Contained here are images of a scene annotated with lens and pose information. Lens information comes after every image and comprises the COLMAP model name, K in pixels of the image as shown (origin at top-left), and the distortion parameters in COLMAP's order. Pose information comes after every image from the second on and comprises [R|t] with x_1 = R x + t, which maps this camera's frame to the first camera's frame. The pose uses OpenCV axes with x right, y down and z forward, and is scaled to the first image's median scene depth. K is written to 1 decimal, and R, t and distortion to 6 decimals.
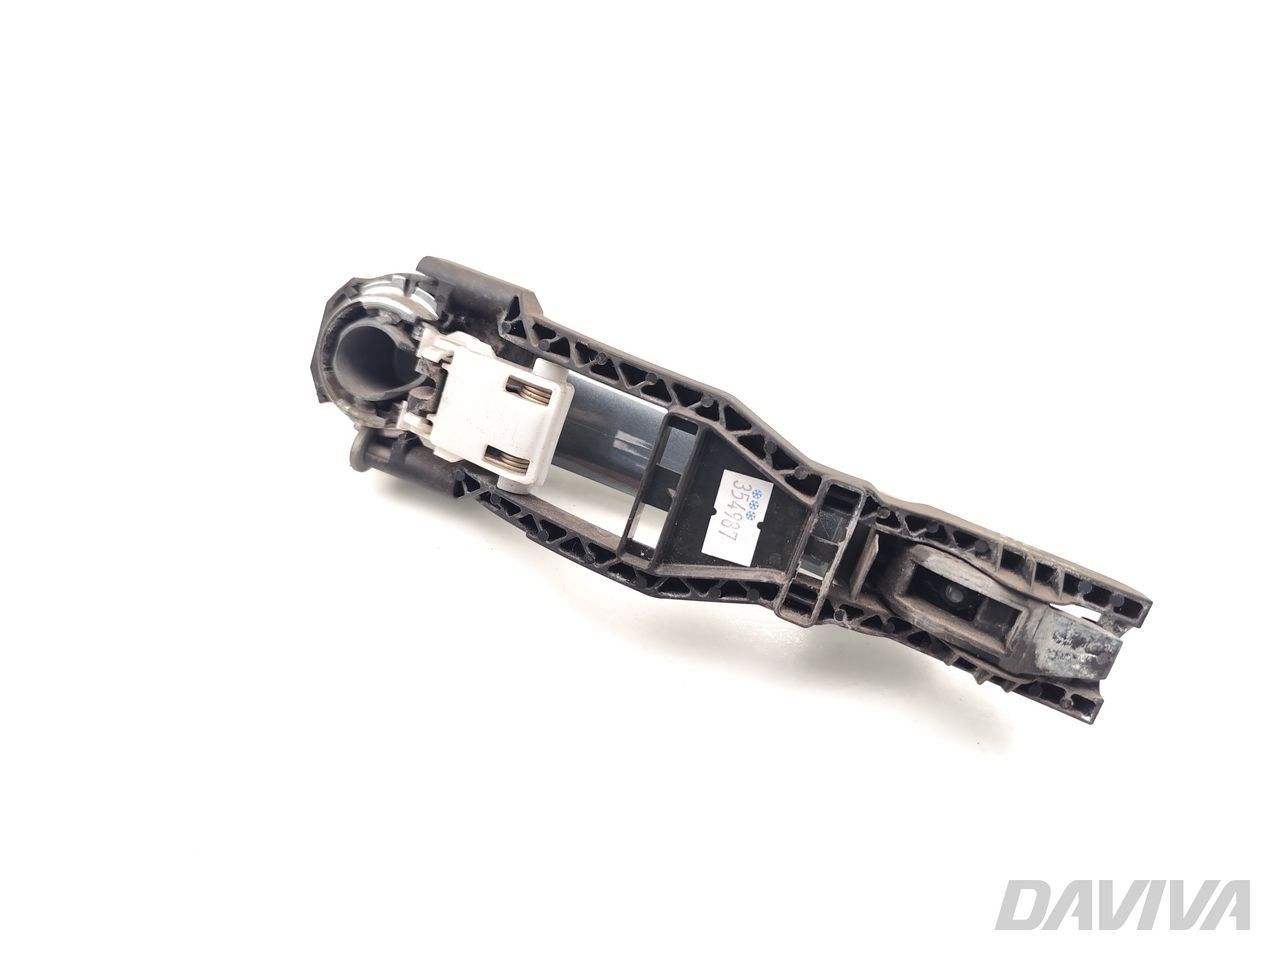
lens RADIAL K [[857.4, 0, 640.0], [0, 857.4, 480.0], [0, 0, 1]] dist [0.001517, -0.000069]
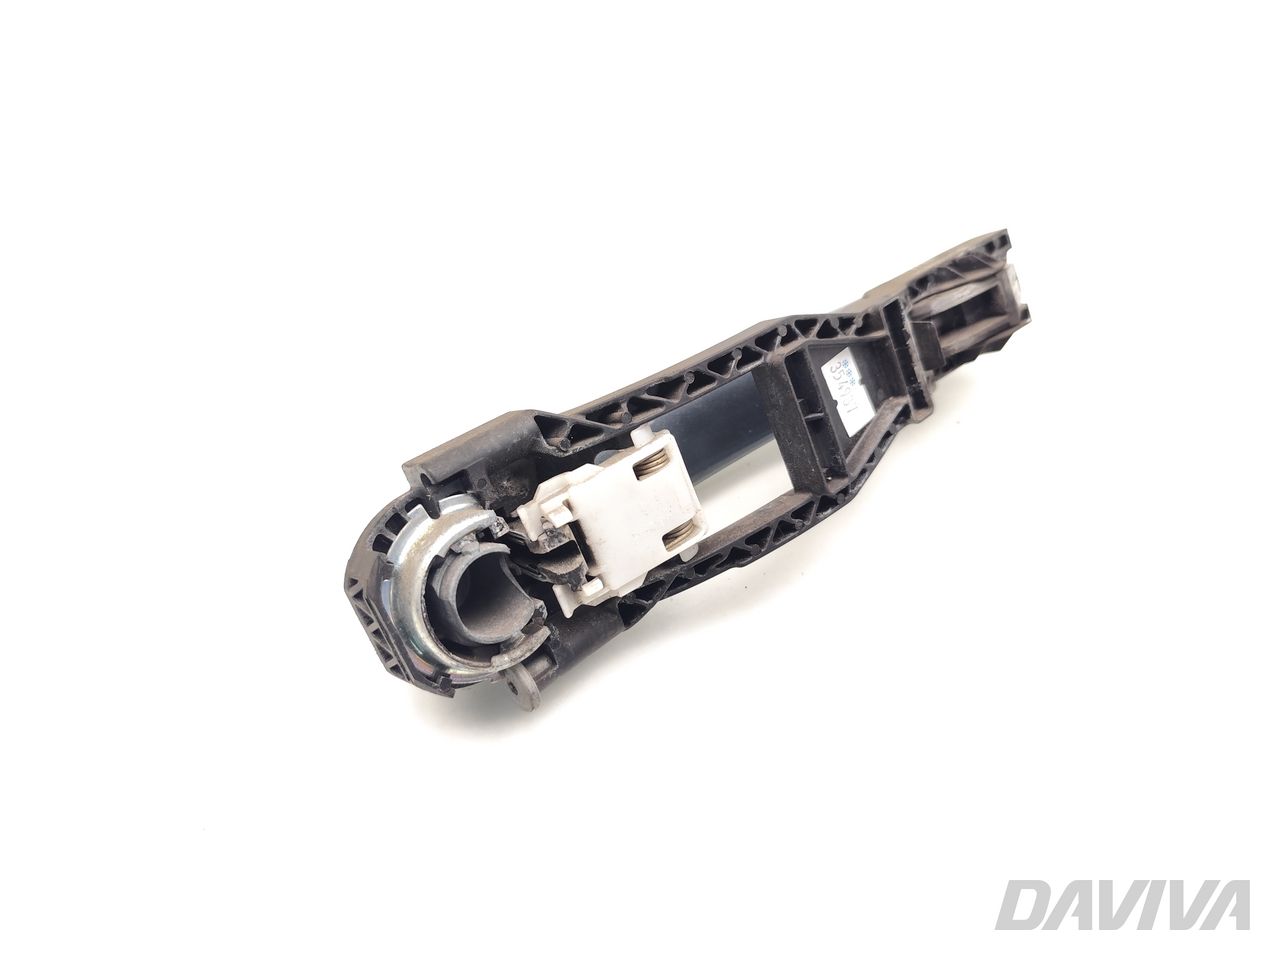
lens RADIAL K [[857.4, 0, 640.0], [0, 857.4, 480.0], [0, 0, 1]] dist [0.001517, -0.000069]
pose [[0.453219, -0.715944, 0.531053, -0.645136], [0.701324, 0.654119, 0.283323, -0.364752], [-0.550215, 0.244033, 0.798568, 0.261872]]
